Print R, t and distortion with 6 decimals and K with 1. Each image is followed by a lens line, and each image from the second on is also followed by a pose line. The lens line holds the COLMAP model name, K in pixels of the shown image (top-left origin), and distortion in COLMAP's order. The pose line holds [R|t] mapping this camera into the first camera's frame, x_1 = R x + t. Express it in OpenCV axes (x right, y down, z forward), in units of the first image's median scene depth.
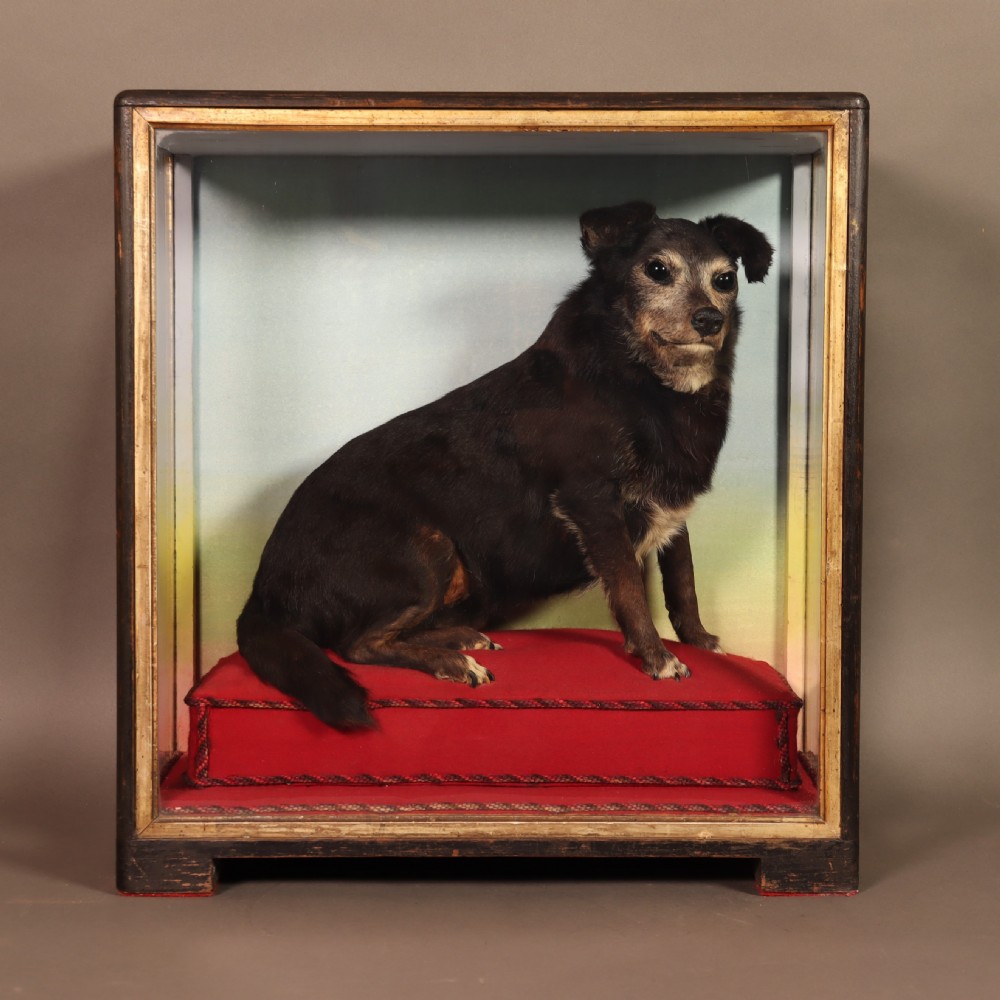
lens RADIAL K [[2373.8, 0, 500.0], [0, 2373.8, 500.0], [0, 0, 1]] dist [0.093887, 0.584177]
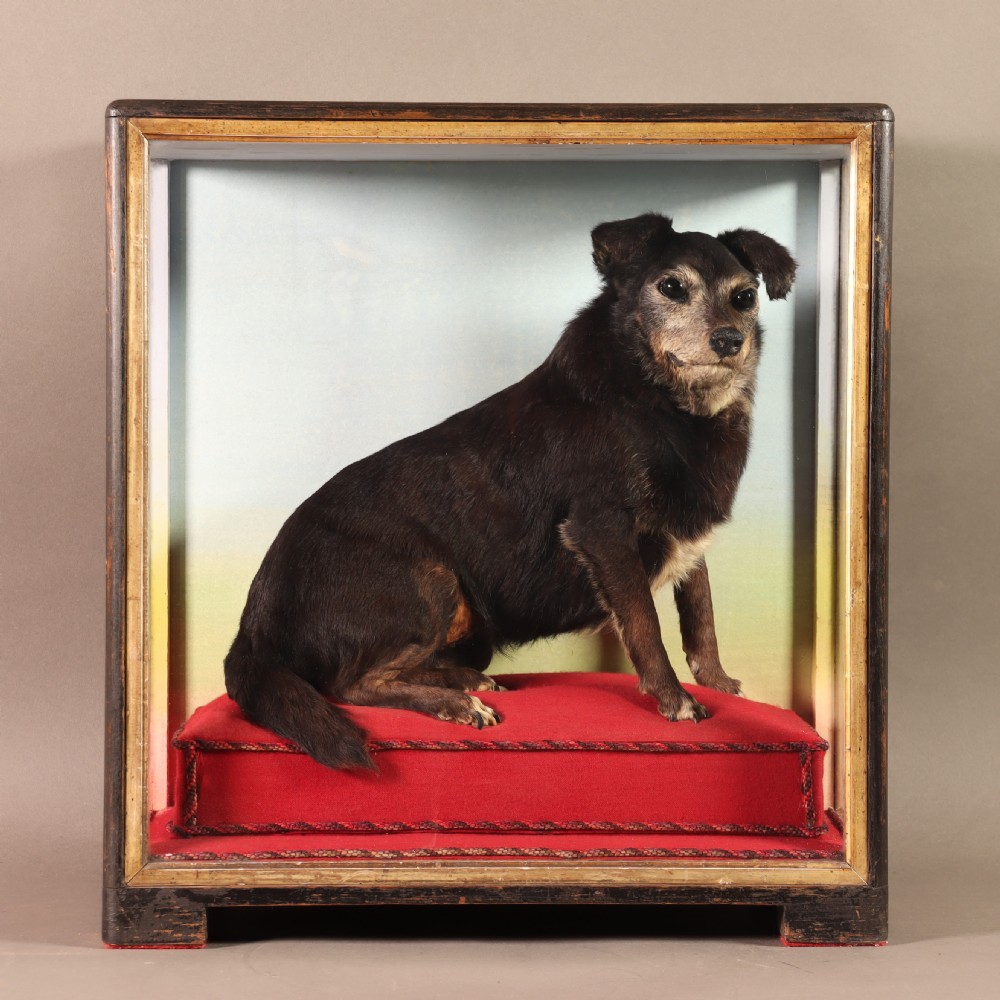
lens RADIAL K [[3585.7, 0, 500.0], [0, 3585.7, 500.0], [0, 0, 1]] dist [0.342137, 4.259396]
pose [[0.999840, -0.000206, 0.017903, -0.029363], [0.000677, 0.999654, -0.026312, 0.026491], [-0.017891, 0.026320, 0.999493, -0.440510]]
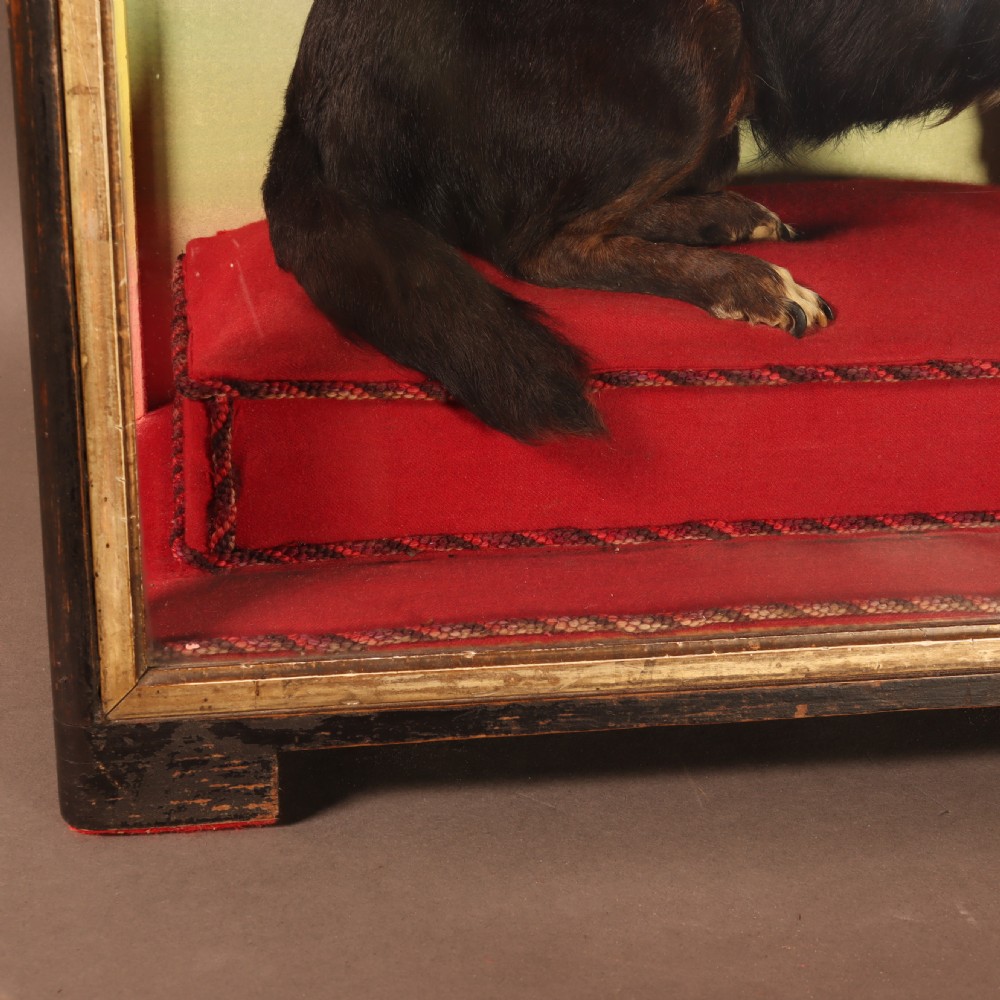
lens RADIAL K [[1893.2, 0, 500.0], [0, 1893.2, 500.0], [0, 0, 1]] dist [-0.013468, -0.040047]
pose [[0.987385, -0.039207, 0.153409, -0.131822], [-0.007897, 0.955460, 0.295014, 0.000083], [-0.158142, -0.292504, 0.943097, 0.671188]]
